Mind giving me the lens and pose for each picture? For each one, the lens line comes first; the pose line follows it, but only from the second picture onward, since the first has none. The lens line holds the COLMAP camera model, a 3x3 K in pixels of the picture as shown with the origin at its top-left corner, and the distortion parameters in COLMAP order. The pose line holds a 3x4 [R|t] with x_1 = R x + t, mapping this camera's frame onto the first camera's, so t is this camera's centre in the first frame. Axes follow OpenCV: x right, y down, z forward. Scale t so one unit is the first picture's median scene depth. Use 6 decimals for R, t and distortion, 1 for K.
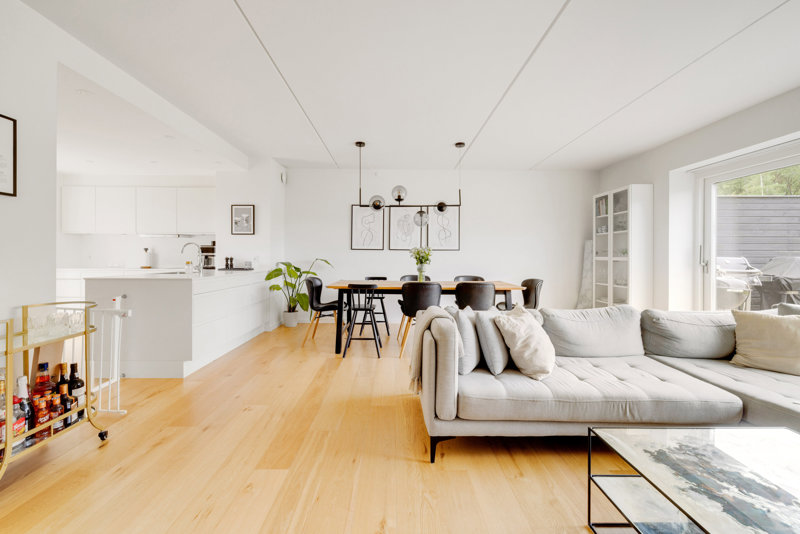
lens RADIAL K [[343.7, 0, 399.6], [0, 343.7, 256.4], [0, 0, 1]] dist [-0.000154, -0.000142]
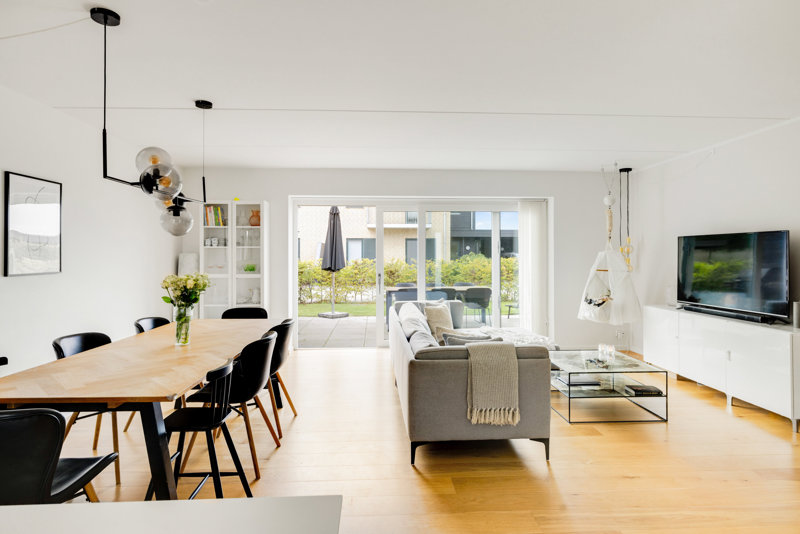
lens RADIAL K [[439.4, 0, 402.2], [0, 439.4, 247.0], [0, 0, 1]] dist [0.001568, -0.000016]
pose [[-0.055716, 0.013404, 0.998357, -0.549916], [0.002913, 0.999908, -0.013262, -0.051834], [-0.998442, 0.002170, -0.055750, 0.609030]]
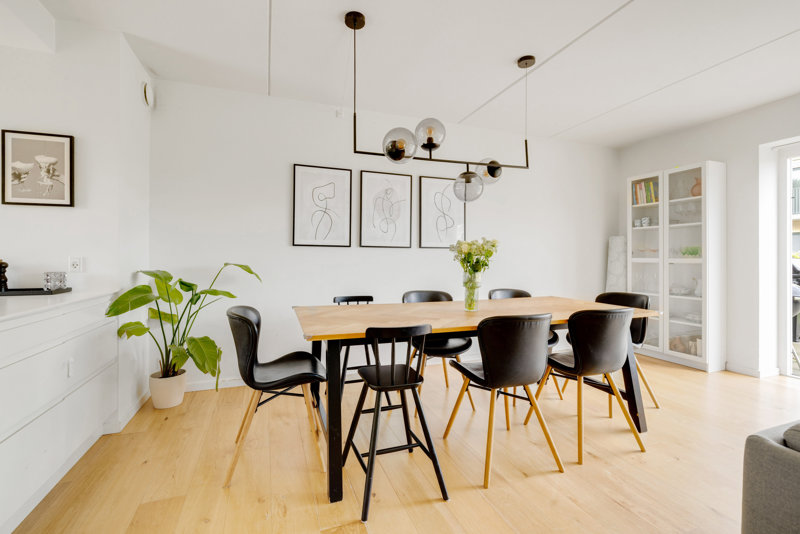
lens RADIAL K [[356.6, 0, 397.2], [0, 356.6, 257.2], [0, 0, 1]] dist [-0.005279, -0.000376]
pose [[0.940849, -0.001740, 0.338822, -0.197028], [0.002201, 0.999997, -0.000976, -0.001006], [-0.338819, 0.001664, 0.940850, 0.457340]]
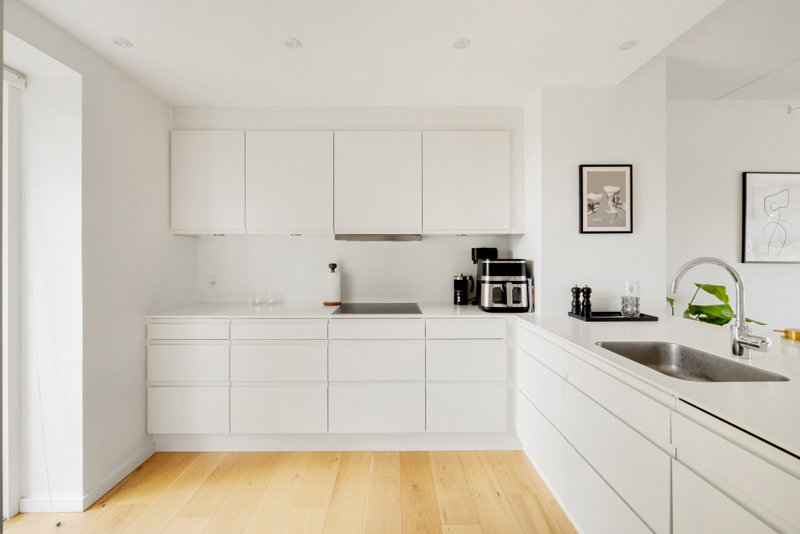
lens RADIAL K [[356.6, 0, 397.2], [0, 356.6, 257.2], [0, 0, 1]] dist [-0.005279, -0.000376]
pose [[0.999972, -0.006566, 0.003613, -0.715282], [0.006562, 0.999978, 0.001260, -0.035818], [-0.003621, -0.001237, 0.999993, 0.551692]]
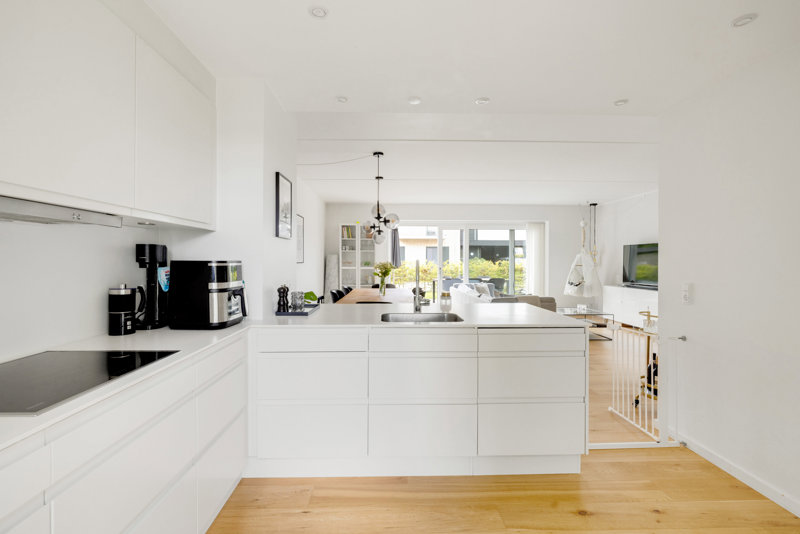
lens RADIAL K [[356.6, 0, 397.2], [0, 356.6, 257.2], [0, 0, 1]] dist [-0.005279, -0.000376]
pose [[-0.020684, 0.003665, 0.999779, -0.960613], [-0.000977, 0.999993, -0.003686, -0.034455], [-0.999786, -0.001053, -0.020680, 0.843144]]
